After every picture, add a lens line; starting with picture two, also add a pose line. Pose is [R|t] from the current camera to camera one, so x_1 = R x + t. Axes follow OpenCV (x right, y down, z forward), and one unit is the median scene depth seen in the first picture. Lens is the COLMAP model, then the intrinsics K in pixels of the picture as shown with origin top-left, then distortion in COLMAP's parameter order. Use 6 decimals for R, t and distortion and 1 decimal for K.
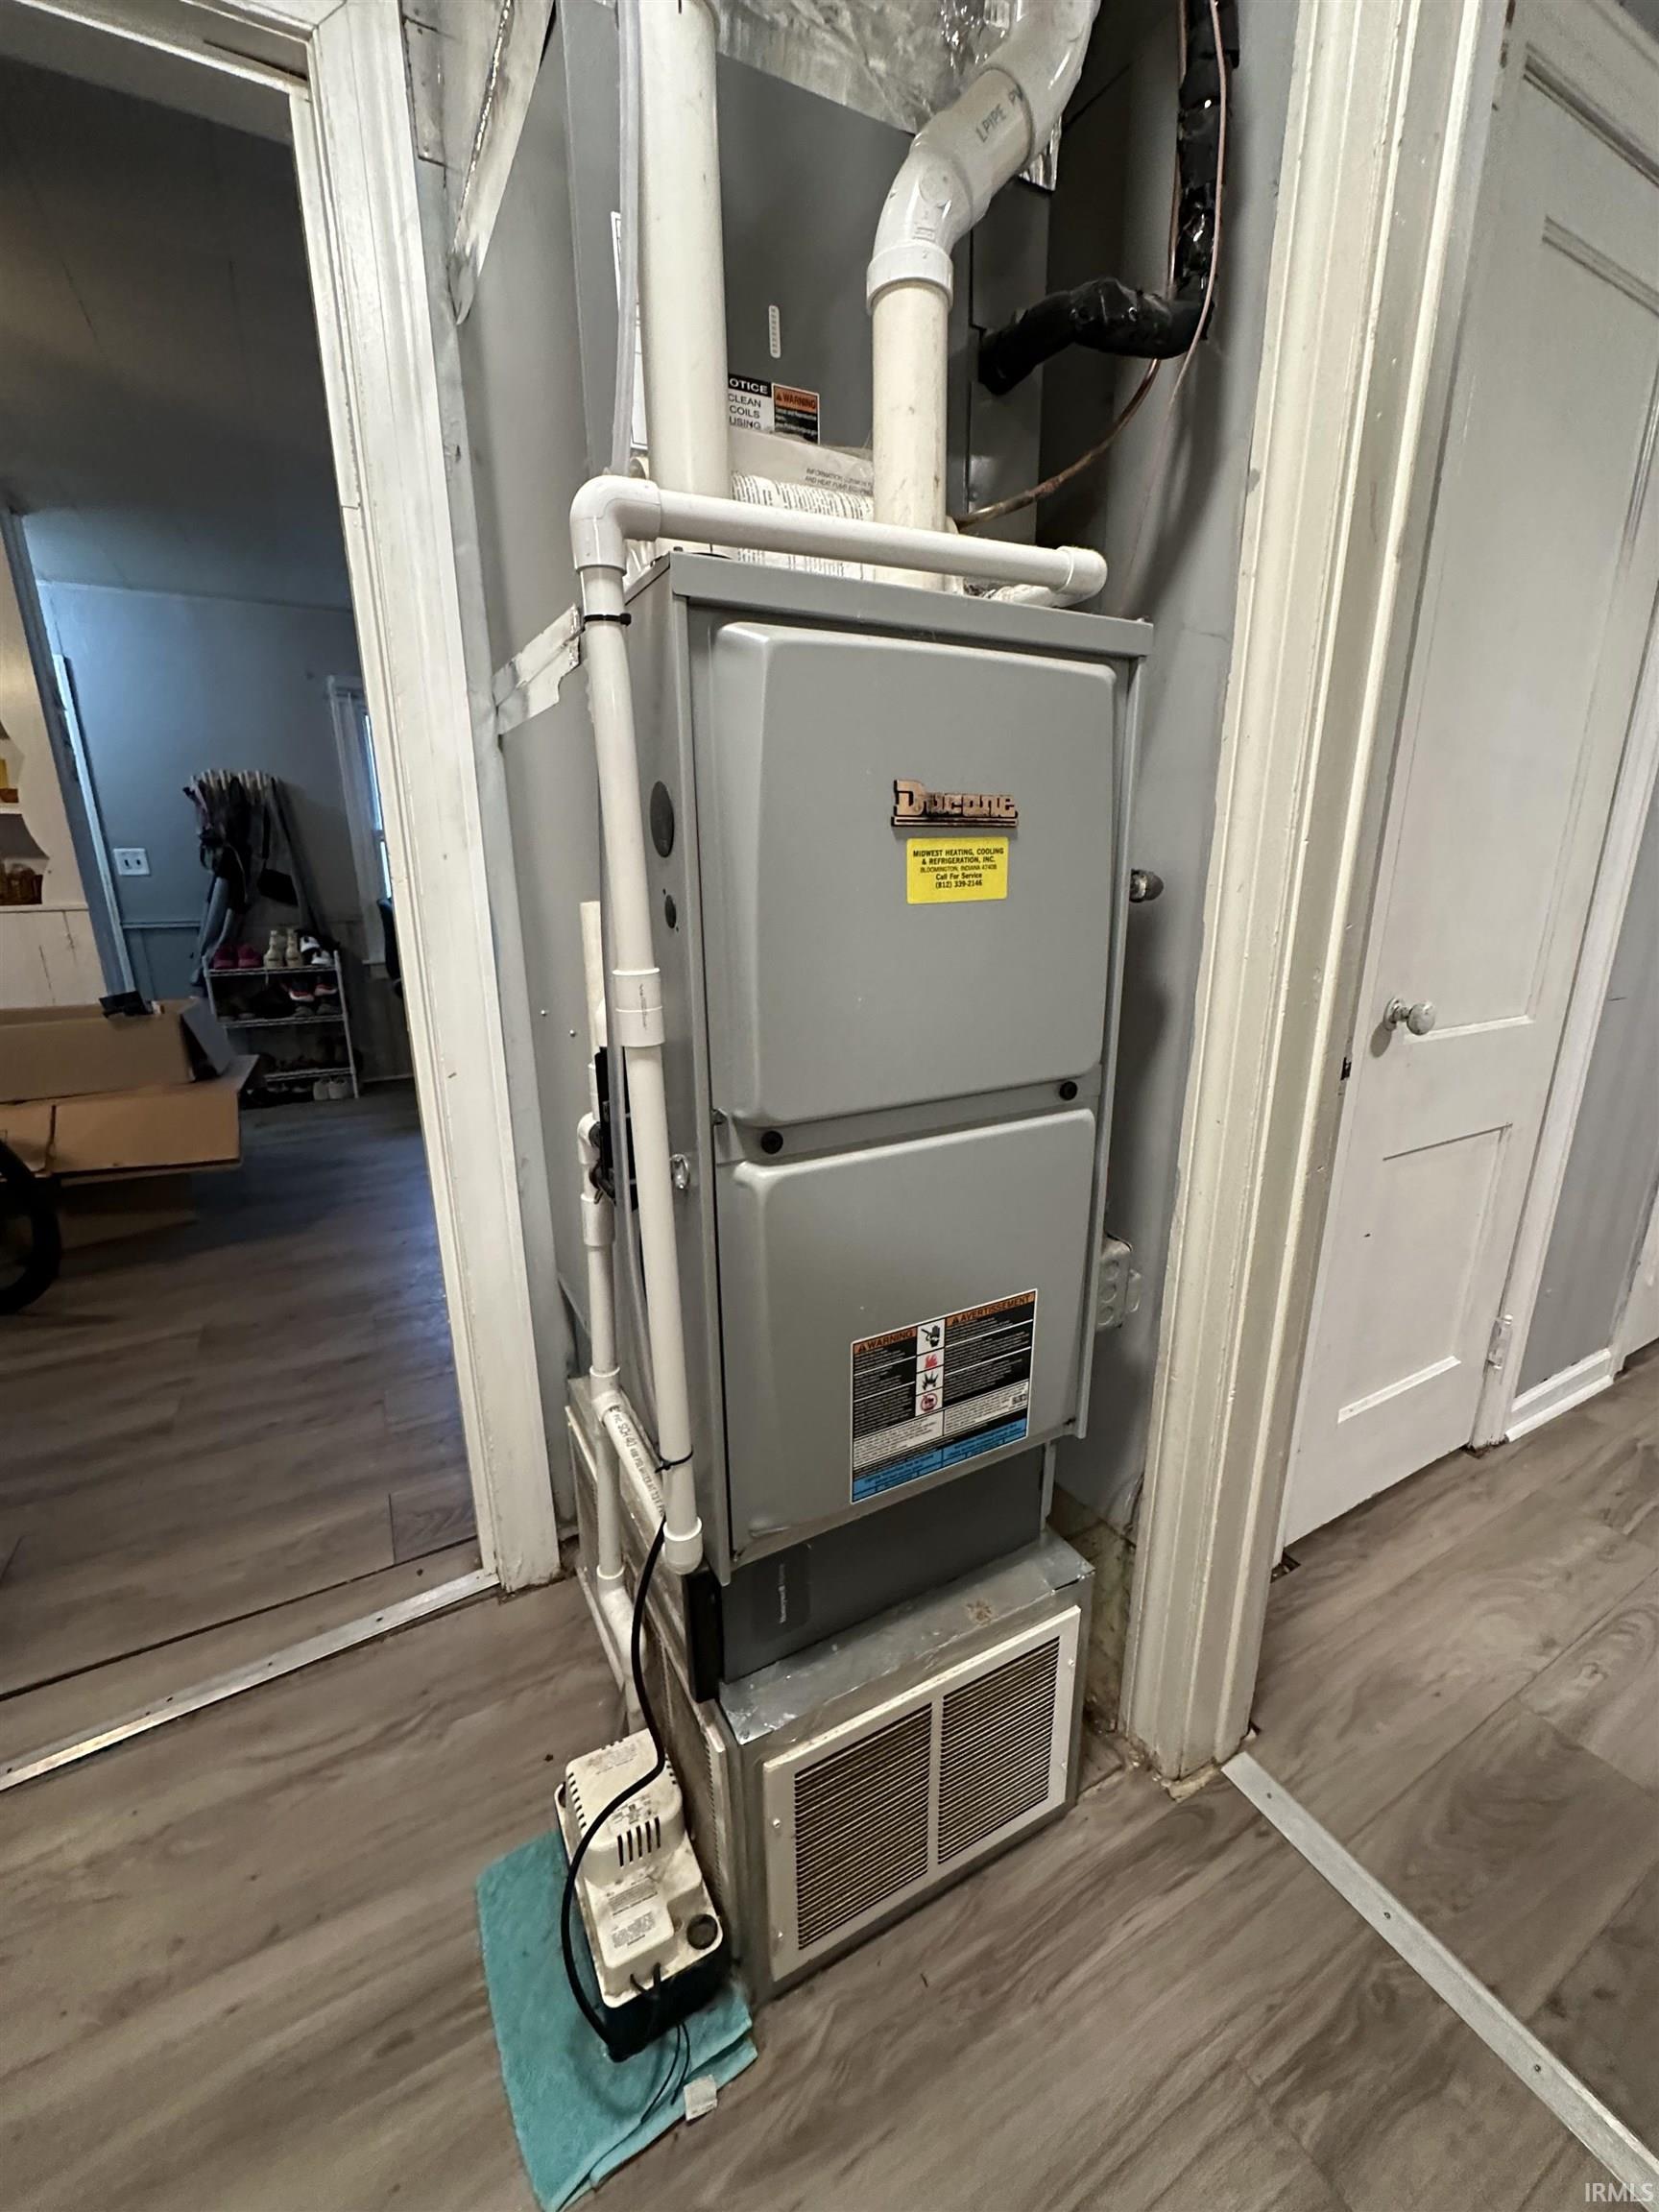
lens RADIAL K [[884.8, 0, 829.5], [0, 884.8, 1106.0], [0, 0, 1]] dist [-0.001682, -0.000075]
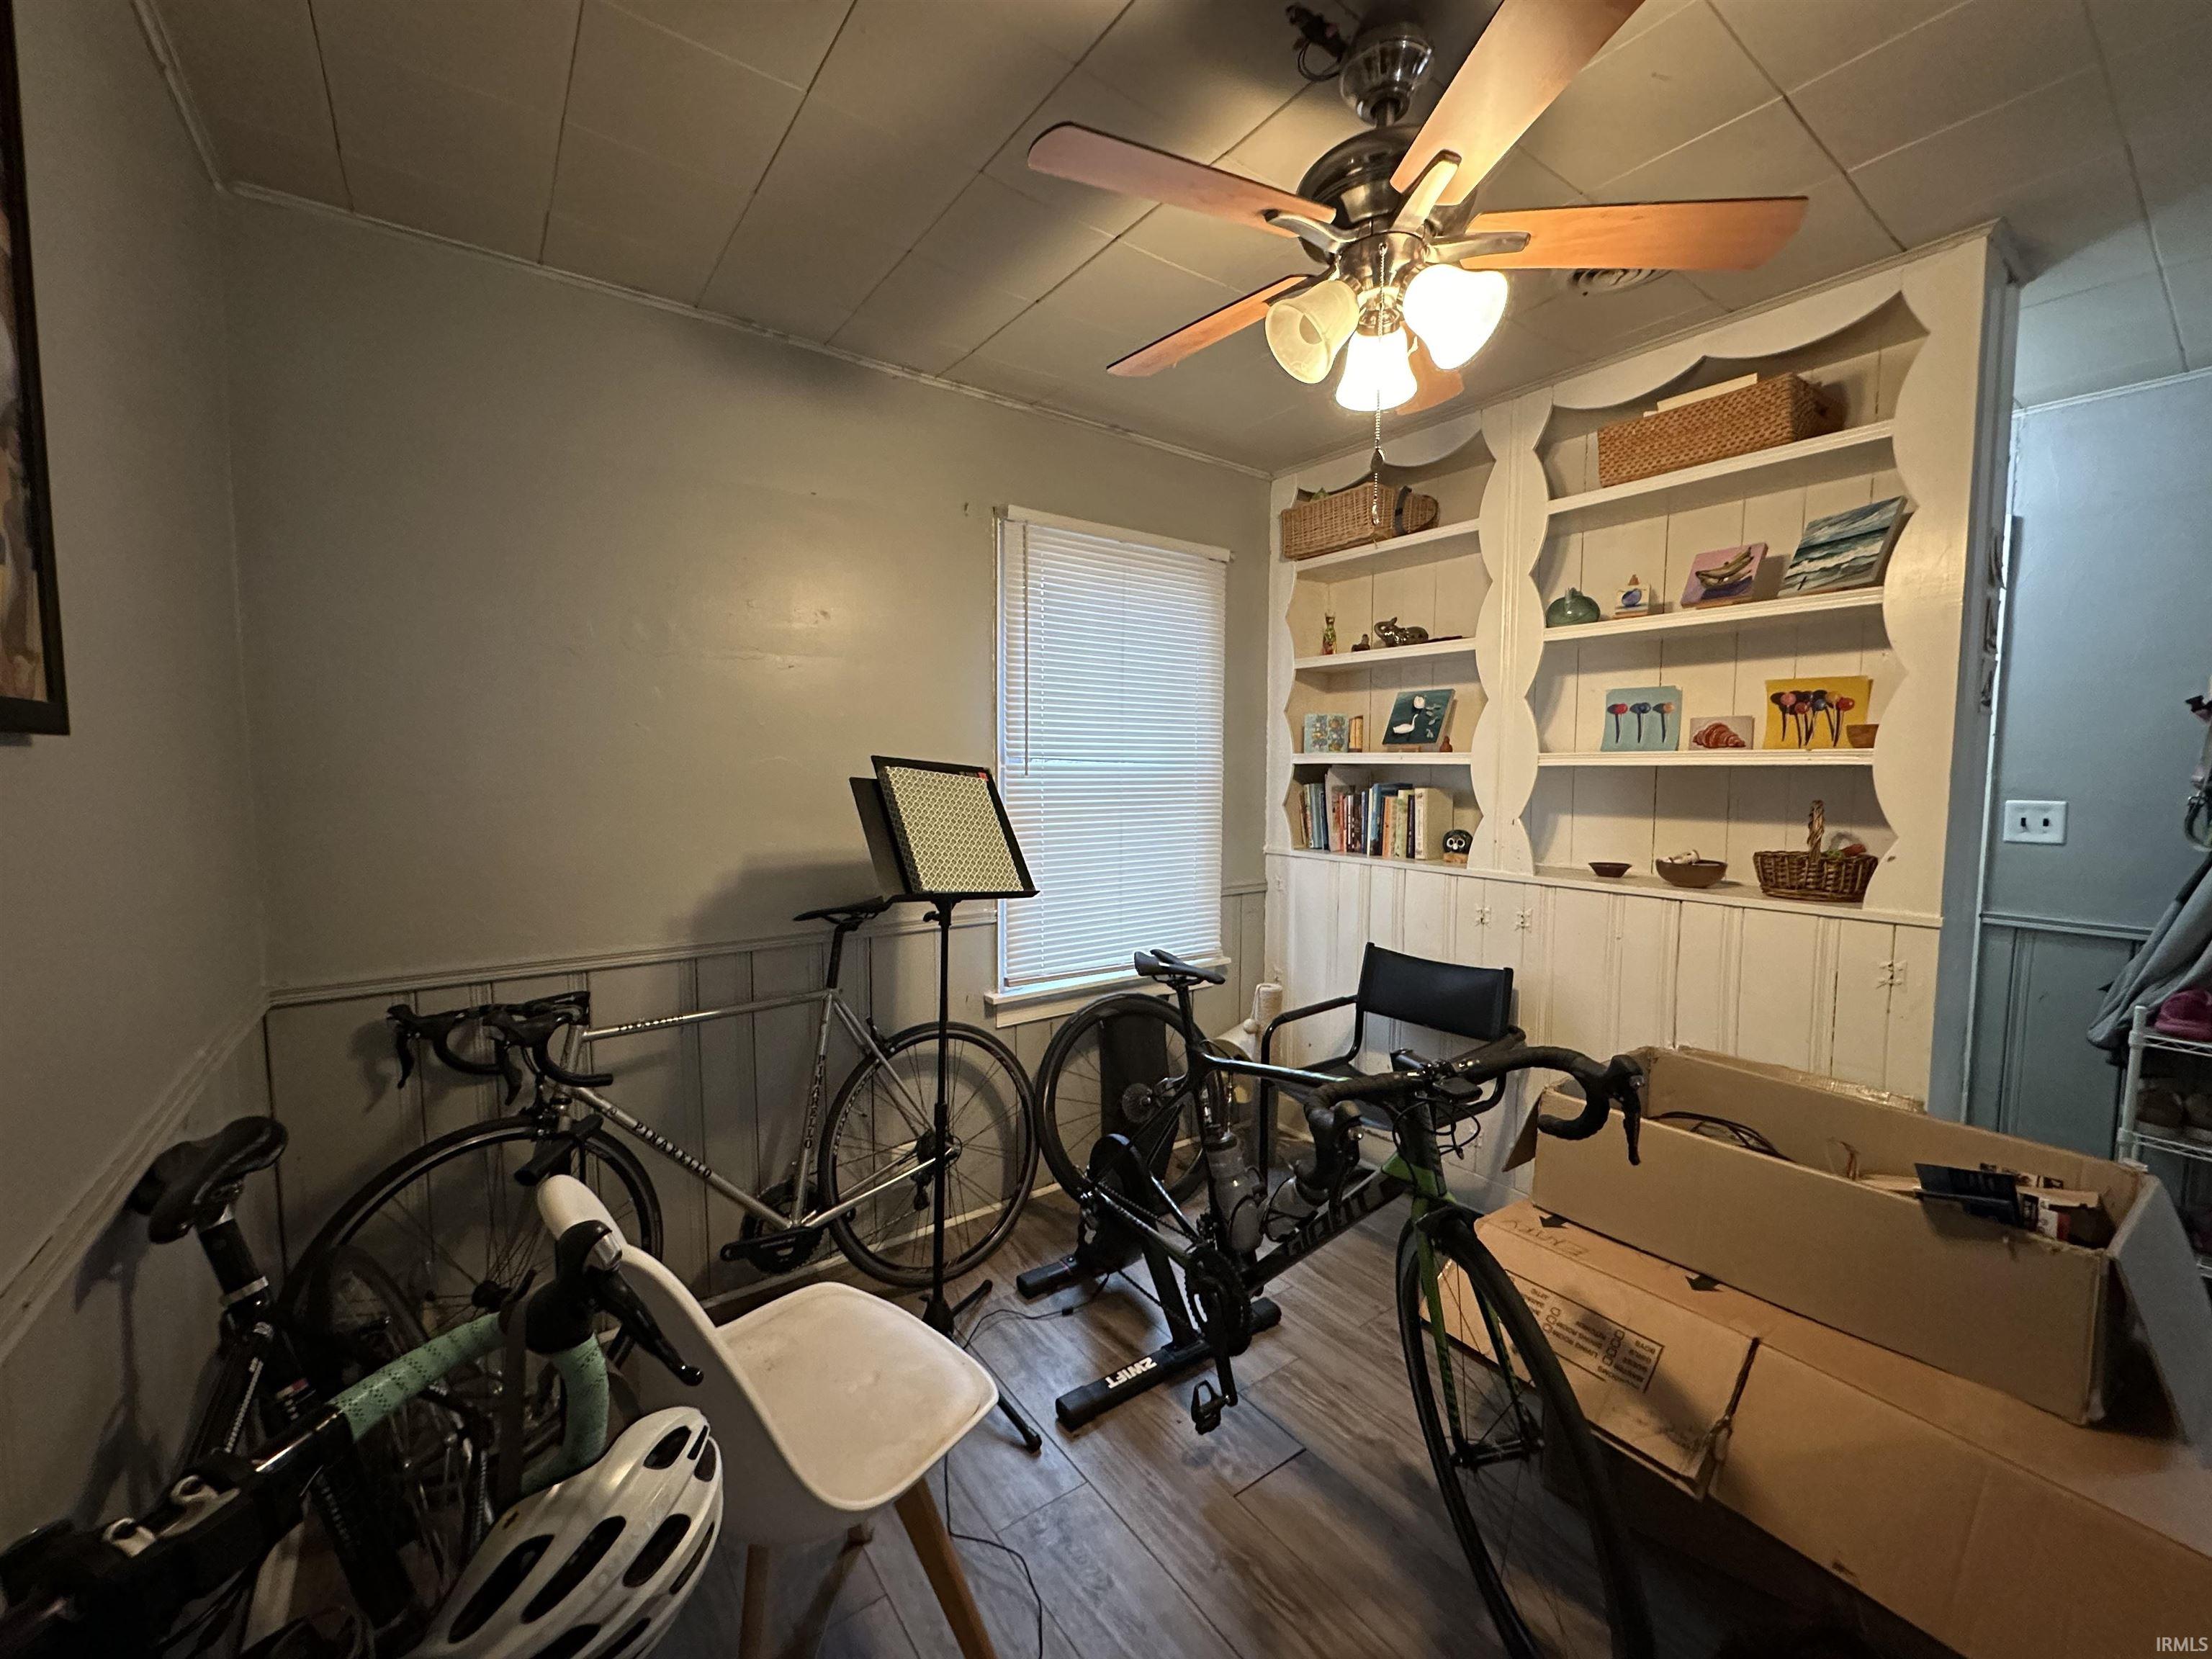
lens RADIAL K [[865.8, 0, 1106.0], [0, 865.8, 829.5], [0, 0, 1]] dist [-0.000084, 0.000097]
pose [[0.126729, 0.076745, -0.988964, -0.334892], [-0.272379, 0.961371, 0.039701, -0.145045], [0.953808, 0.264341, 0.142738, 0.364453]]
